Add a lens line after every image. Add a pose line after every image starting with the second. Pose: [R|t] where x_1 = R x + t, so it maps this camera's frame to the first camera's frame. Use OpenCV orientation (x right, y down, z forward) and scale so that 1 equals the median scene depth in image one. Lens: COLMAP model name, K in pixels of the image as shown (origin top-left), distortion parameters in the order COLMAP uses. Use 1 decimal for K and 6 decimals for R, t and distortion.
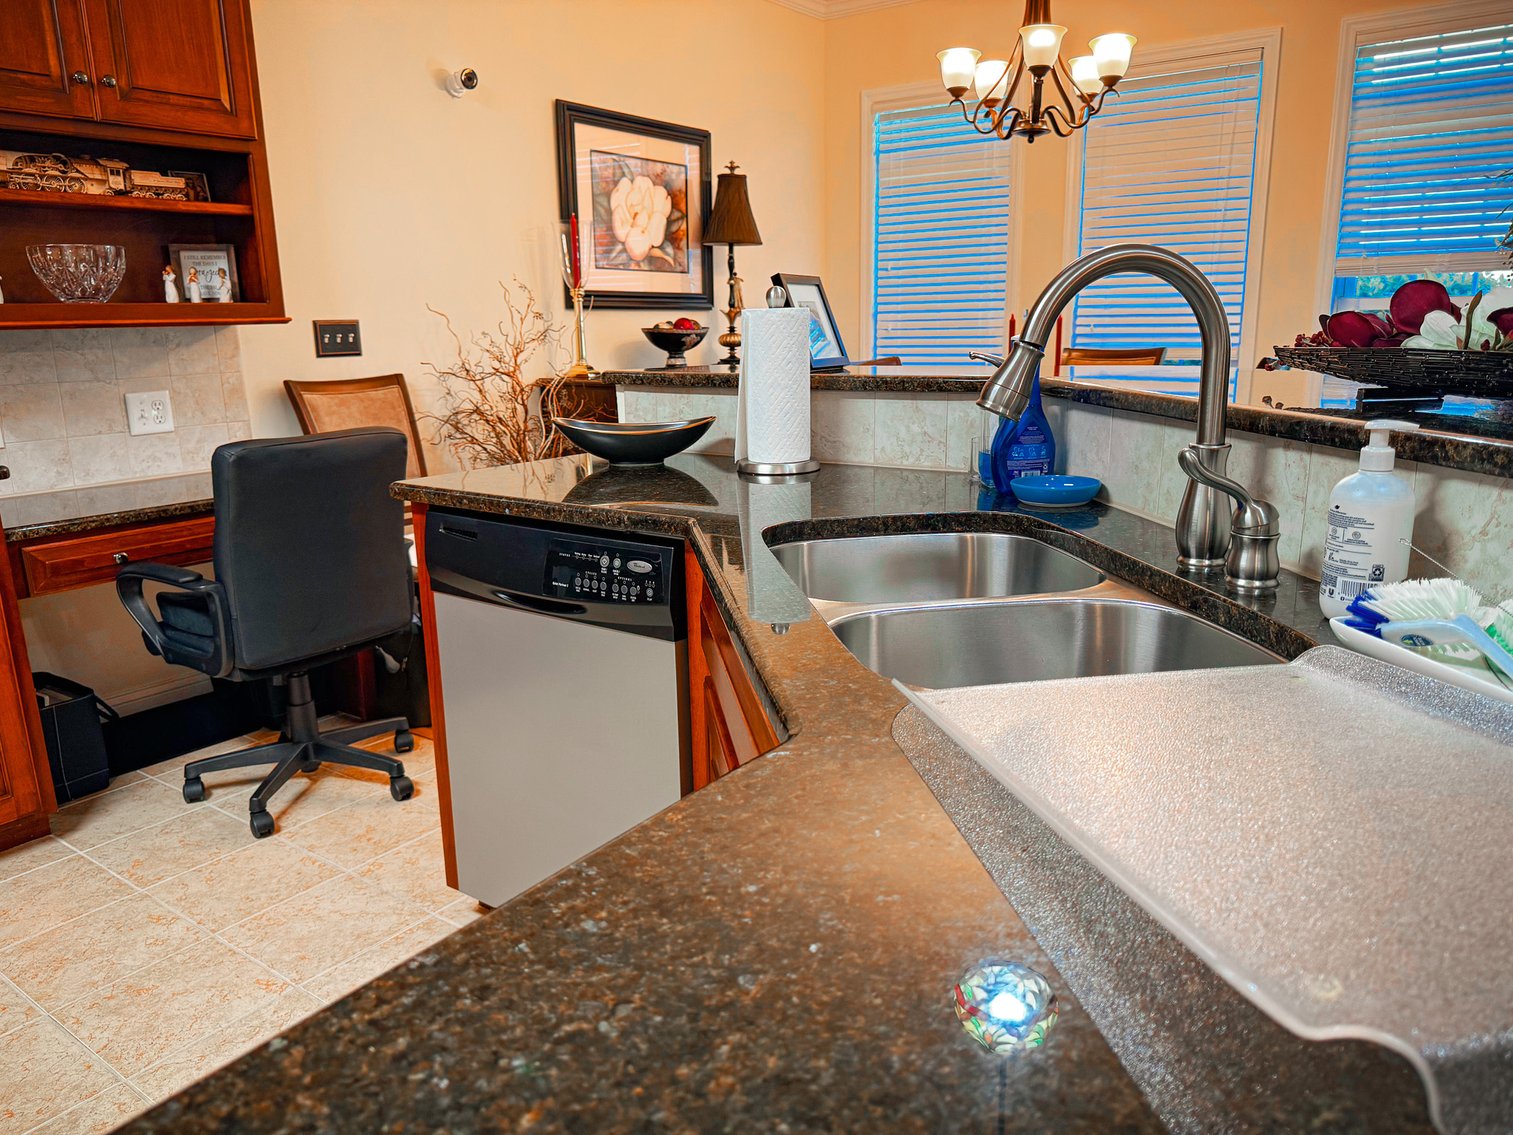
lens RADIAL K [[1076.3, 0, 756.4], [0, 1076.3, 579.1], [0, 0, 1]] dist [0.043879, -0.044981]
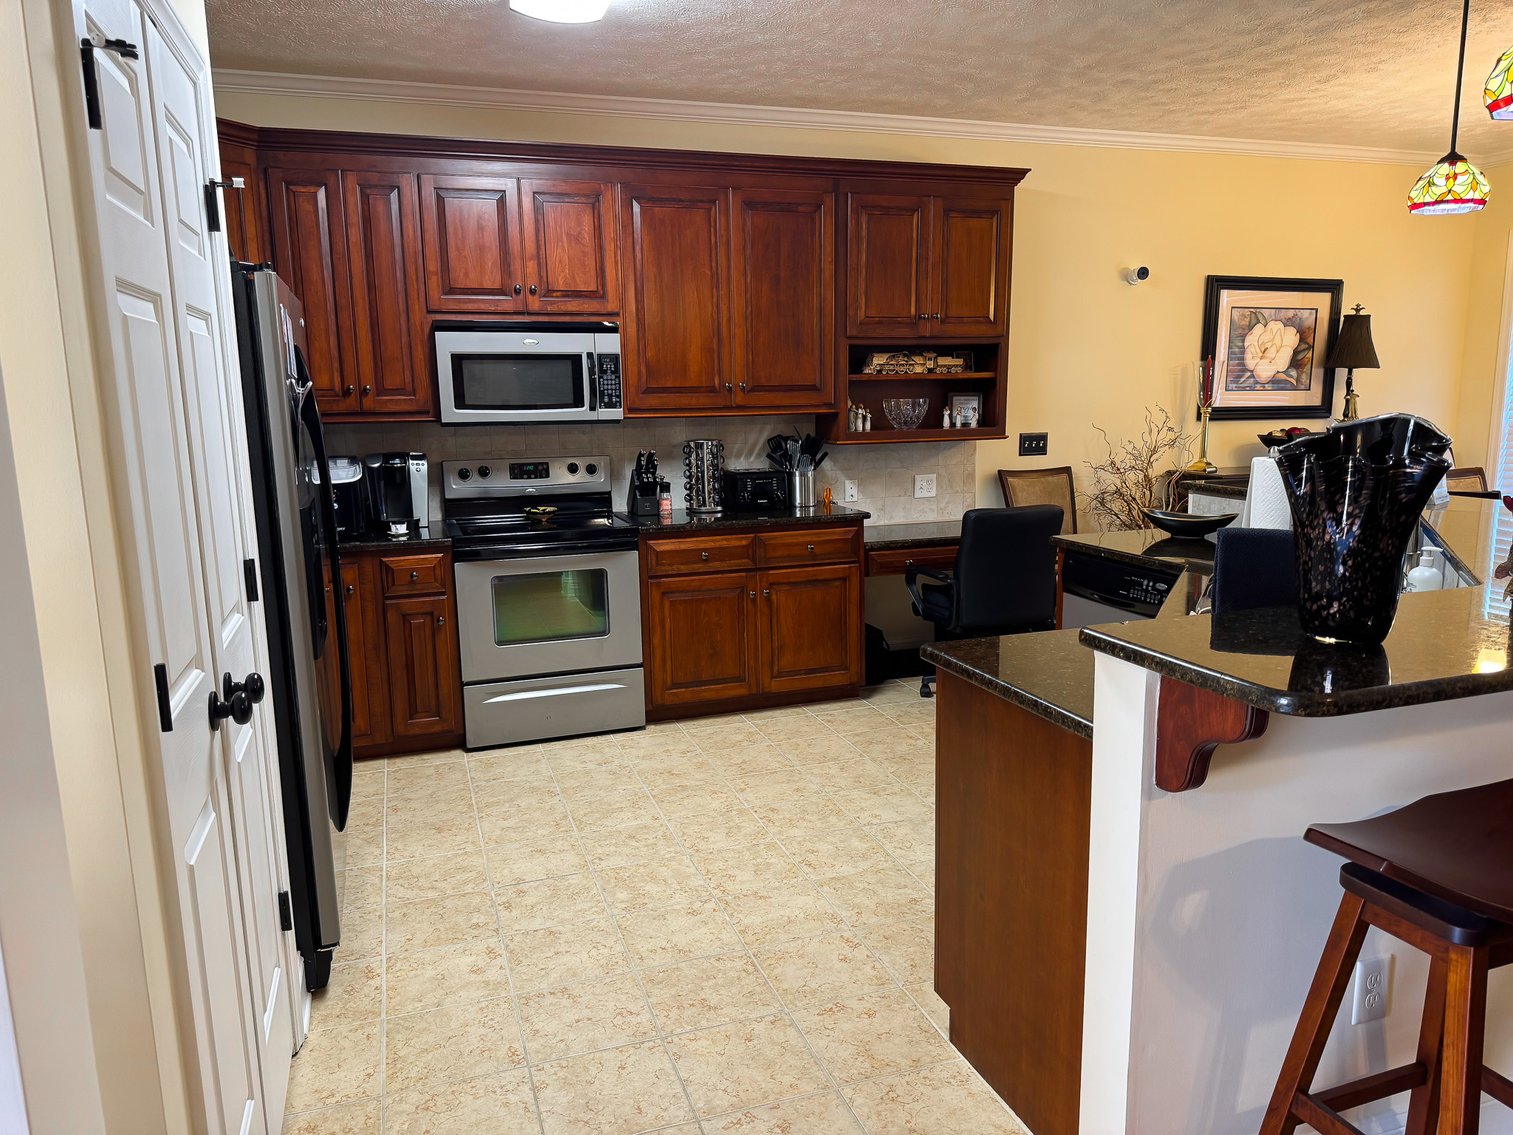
lens RADIAL K [[1055.0, 0, 759.8], [0, 1055.0, 572.5], [0, 0, 1]] dist [0.164567, -0.315606]
pose [[0.819782, 0.103394, -0.563265, 0.202030], [-0.134704, 0.990784, -0.014180, 0.045949], [0.556608, 0.087499, 0.826155, -0.542923]]
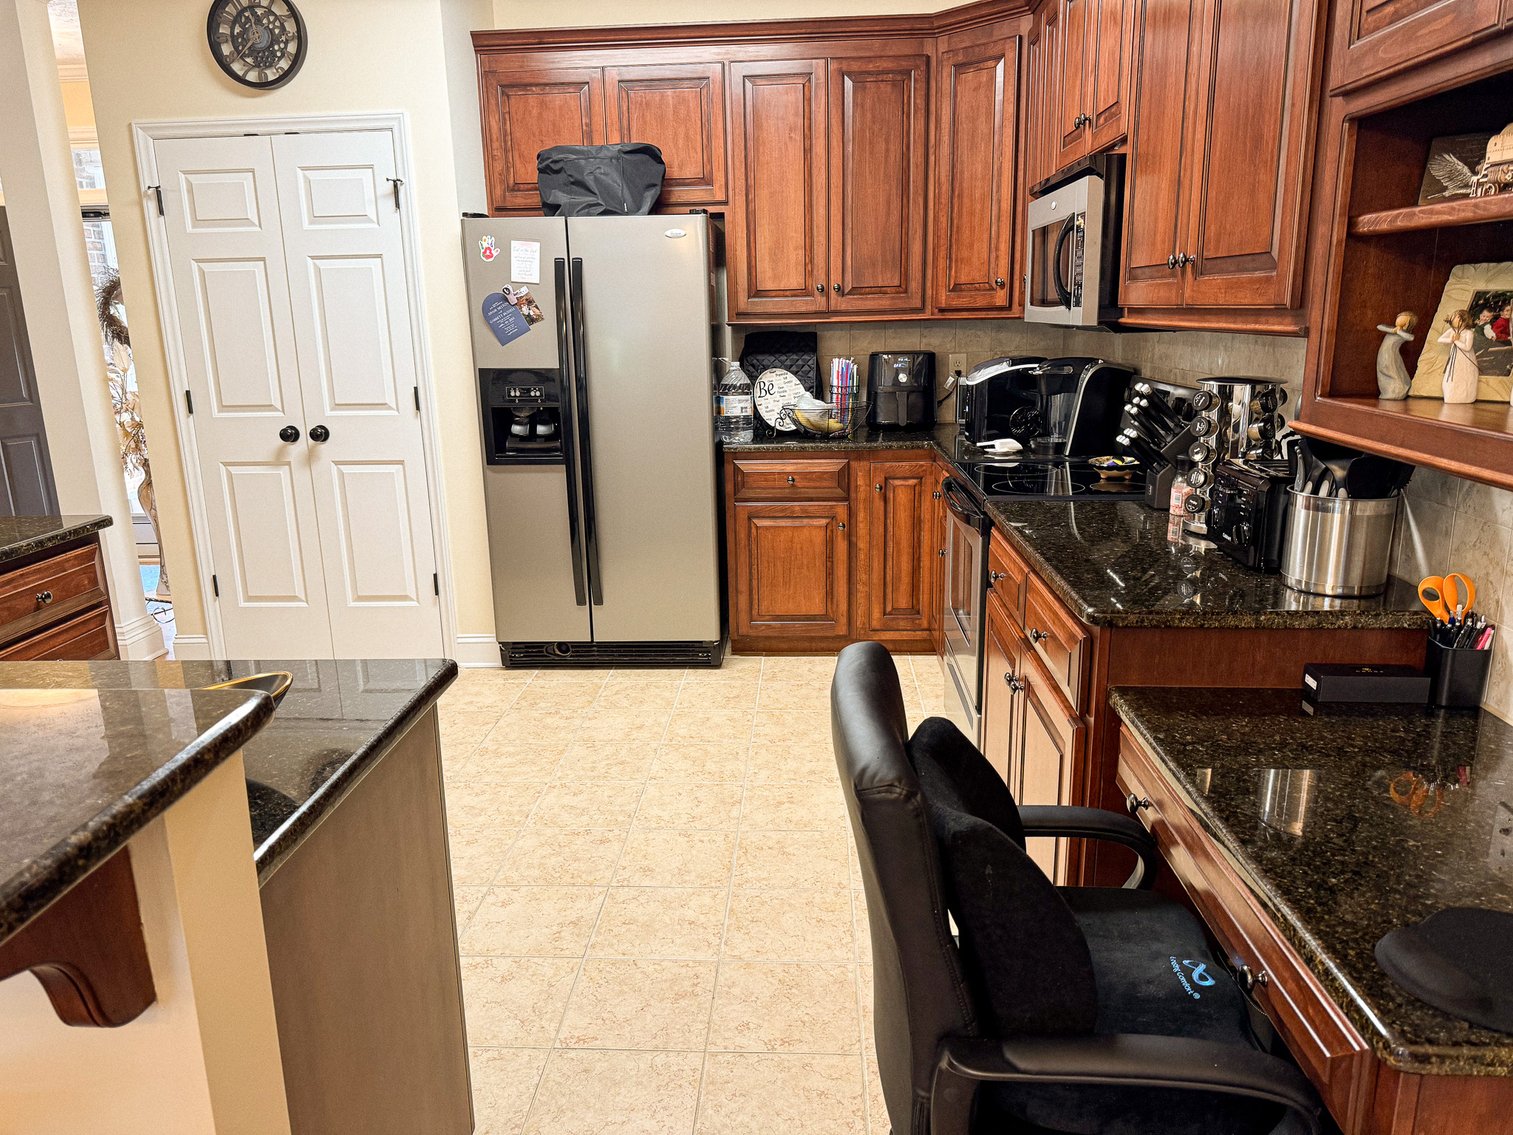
lens RADIAL K [[1055.0, 0, 759.8], [0, 1055.0, 572.5], [0, 0, 1]] dist [0.164567, -0.315606]
pose [[-0.834188, 0.163726, -0.526616, -0.071386], [-0.098406, 0.895396, 0.434261, -0.304646], [0.542630, 0.414077, -0.730817, 1.000402]]
